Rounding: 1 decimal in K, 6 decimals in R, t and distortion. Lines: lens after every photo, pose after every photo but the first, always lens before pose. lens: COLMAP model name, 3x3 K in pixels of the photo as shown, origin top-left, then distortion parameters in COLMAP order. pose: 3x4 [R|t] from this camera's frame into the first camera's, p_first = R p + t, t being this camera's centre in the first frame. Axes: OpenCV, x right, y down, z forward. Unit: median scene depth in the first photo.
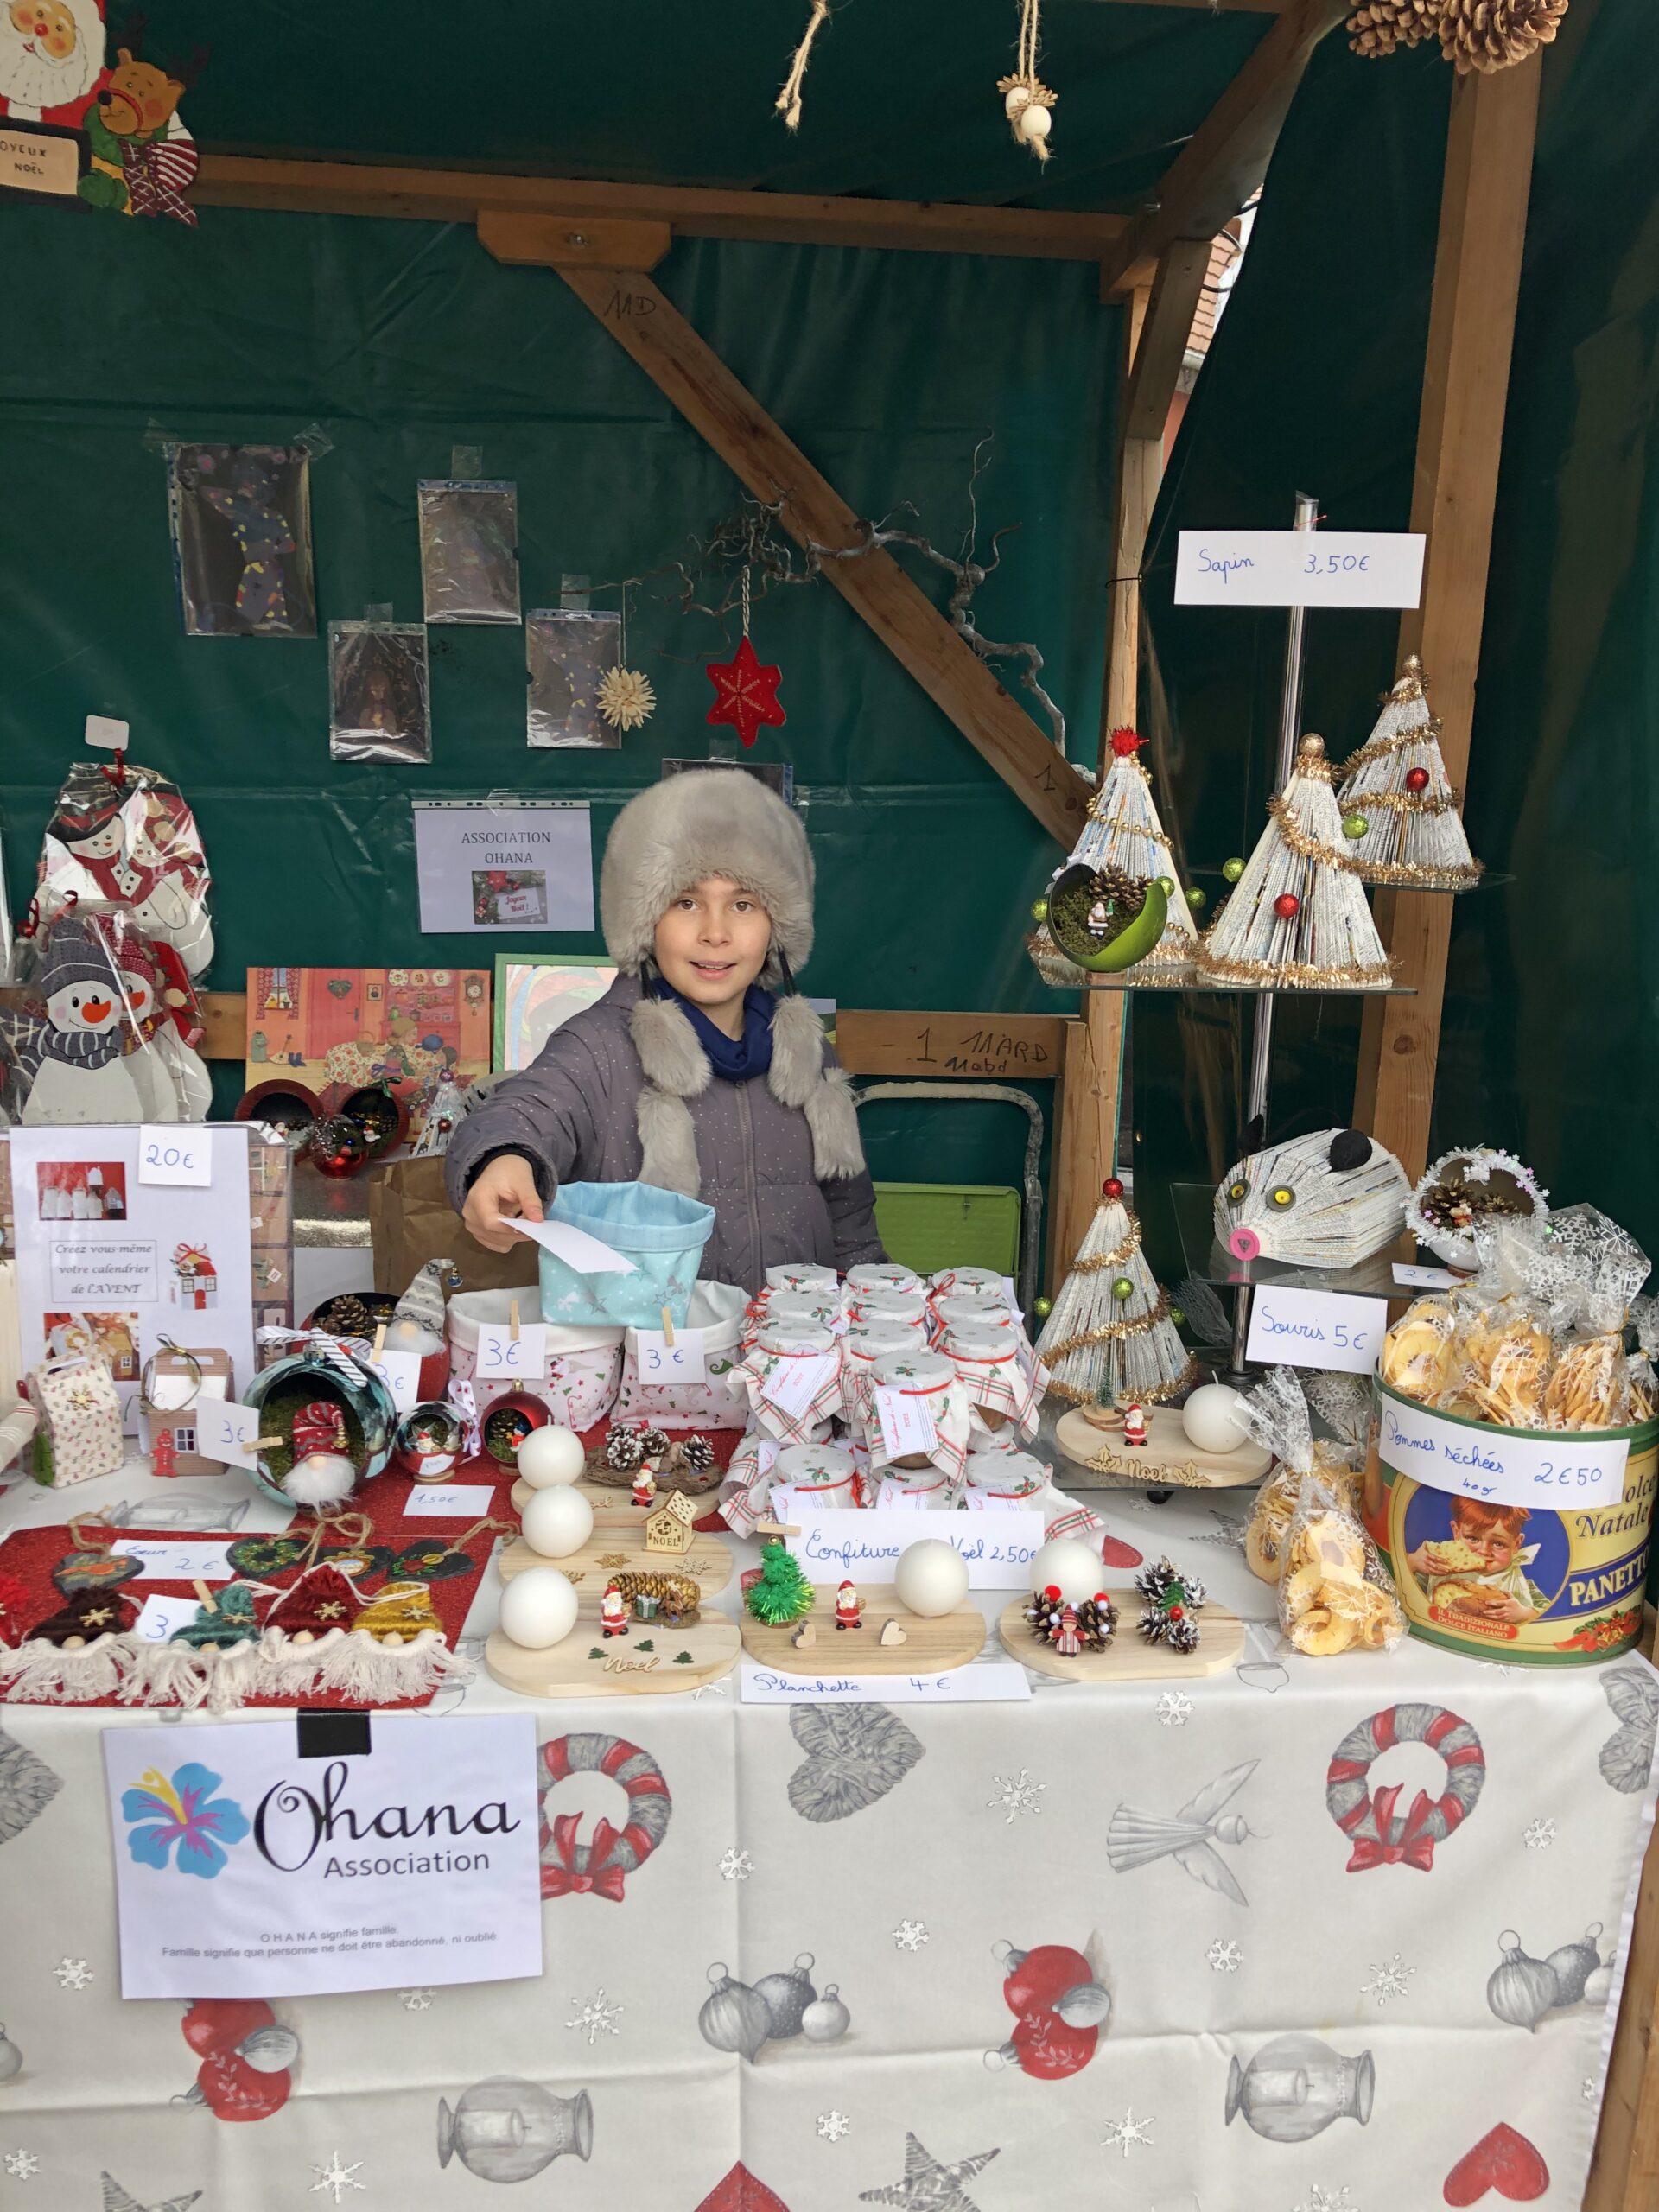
lens RADIAL K [[1800.7, 0, 829.5], [0, 1800.7, 1106.0], [0, 0, 1]] dist [-0.066989, 0.060841]
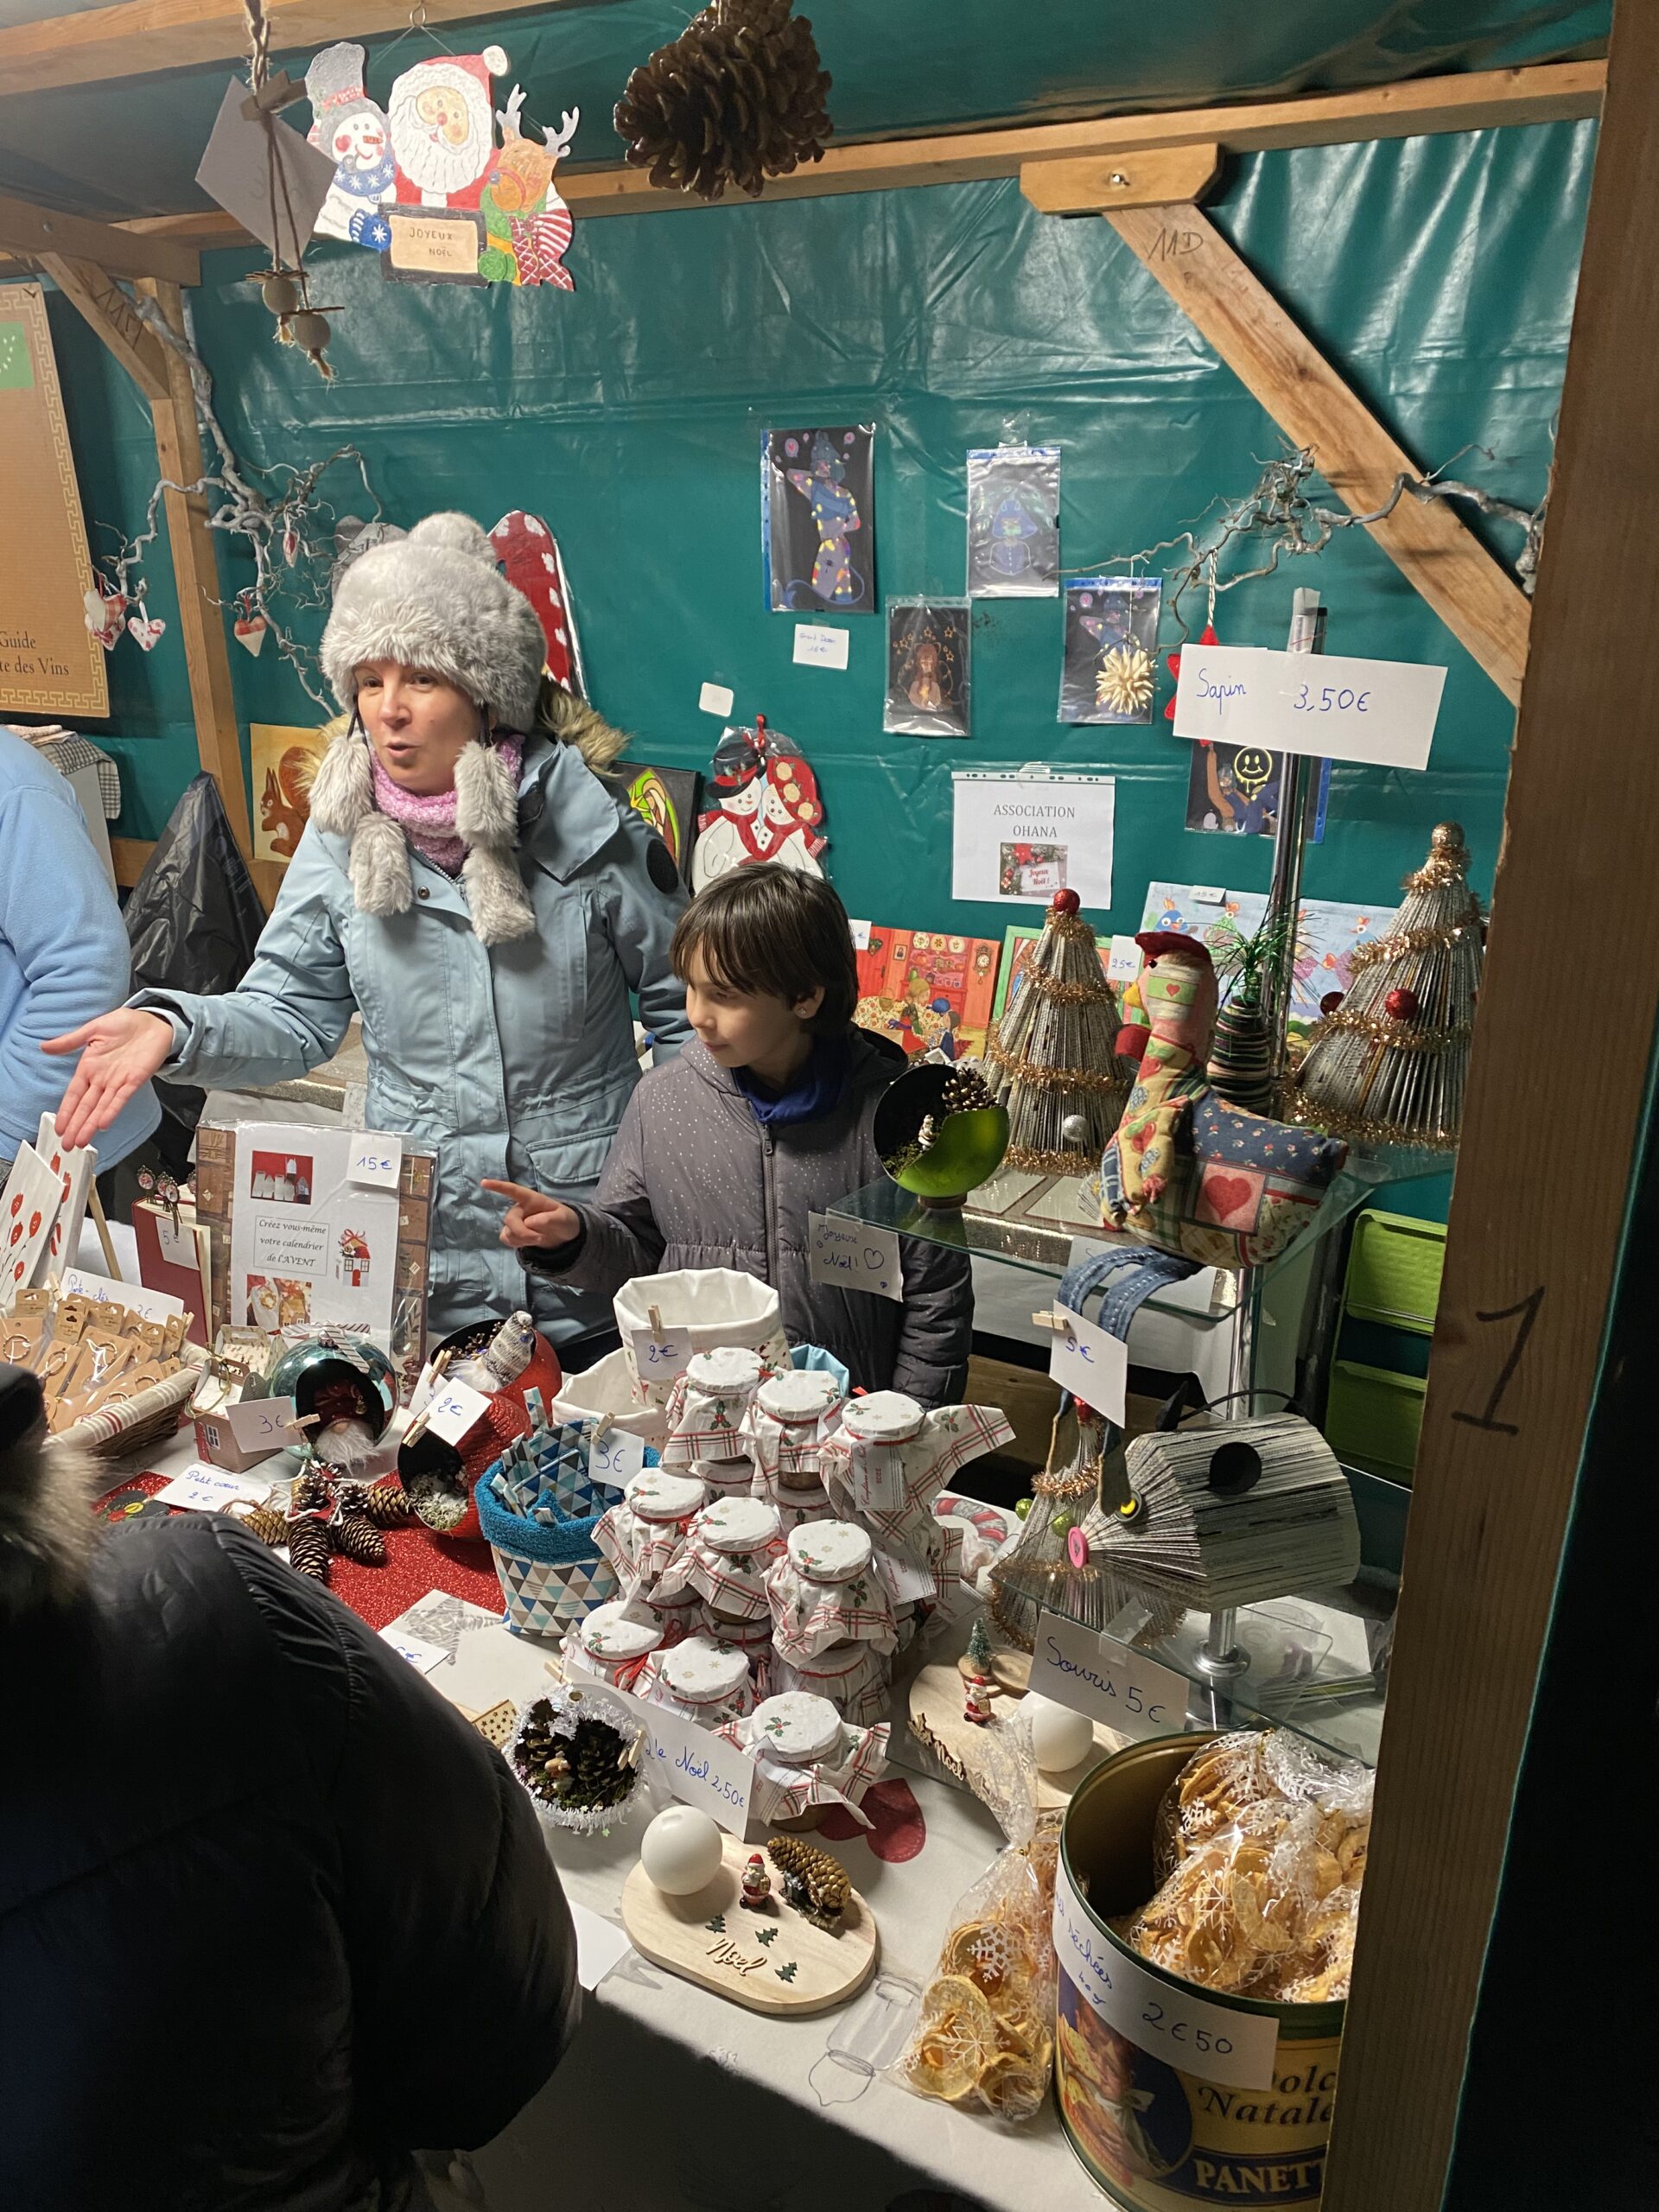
lens RADIAL K [[1762.9, 0, 829.5], [0, 1762.9, 1106.0], [0, 0, 1]] dist [0.081389, -0.061526]
pose [[0.830196, 0.143580, -0.538665, 0.293956], [-0.091230, 0.988229, 0.122806, -0.098738], [0.549957, -0.052810, 0.833522, 0.092131]]
